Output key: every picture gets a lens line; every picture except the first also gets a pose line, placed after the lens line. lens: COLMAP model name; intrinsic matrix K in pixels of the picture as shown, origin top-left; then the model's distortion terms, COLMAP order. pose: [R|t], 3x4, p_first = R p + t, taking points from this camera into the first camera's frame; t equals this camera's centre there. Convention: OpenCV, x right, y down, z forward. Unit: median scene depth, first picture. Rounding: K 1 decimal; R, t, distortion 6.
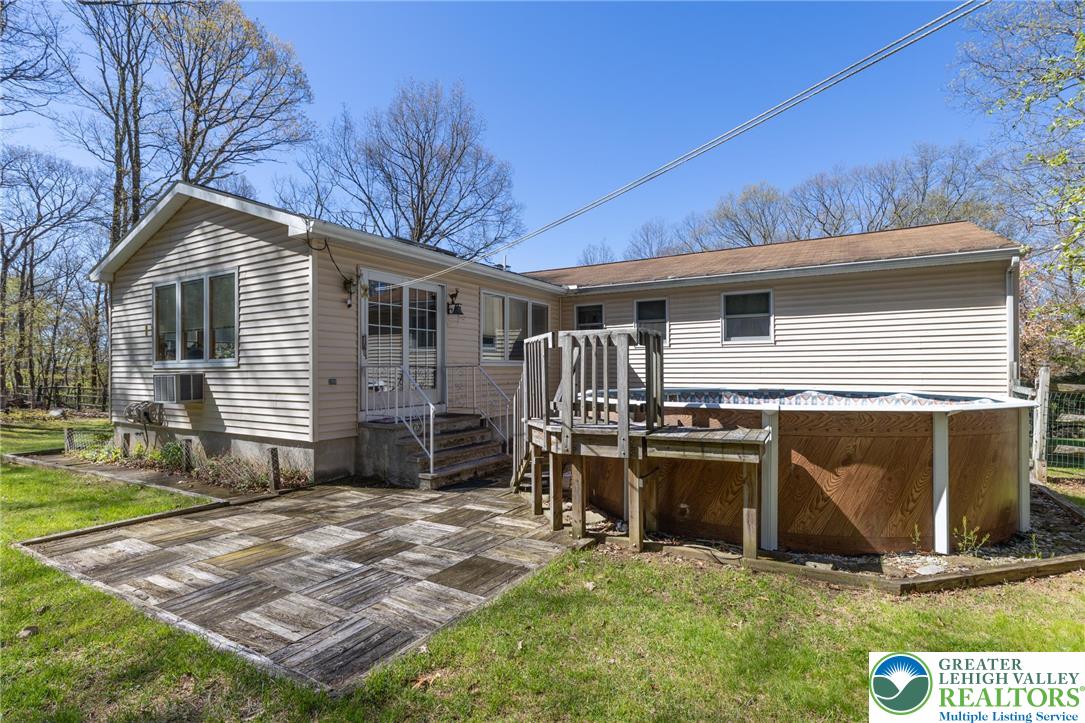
lens RADIAL K [[521.1, 0, 542.8], [0, 521.1, 367.1], [0, 0, 1]] dist [-0.003983, 0.001256]
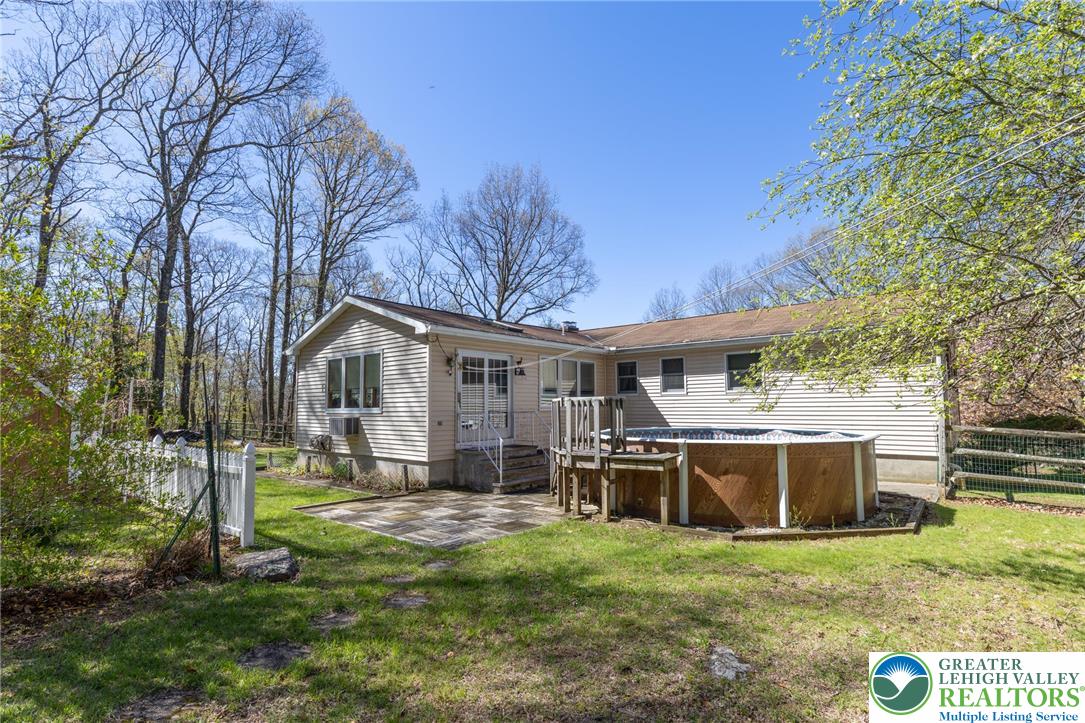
lens RADIAL K [[521.1, 0, 542.5], [0, 521.1, 364.1], [0, 0, 1]] dist [-0.003983, 0.001256]
pose [[0.985740, -0.018078, -0.167301, 0.148505], [0.006061, 0.997382, -0.072062, -0.031220], [0.168166, 0.070021, 0.983269, -0.448715]]
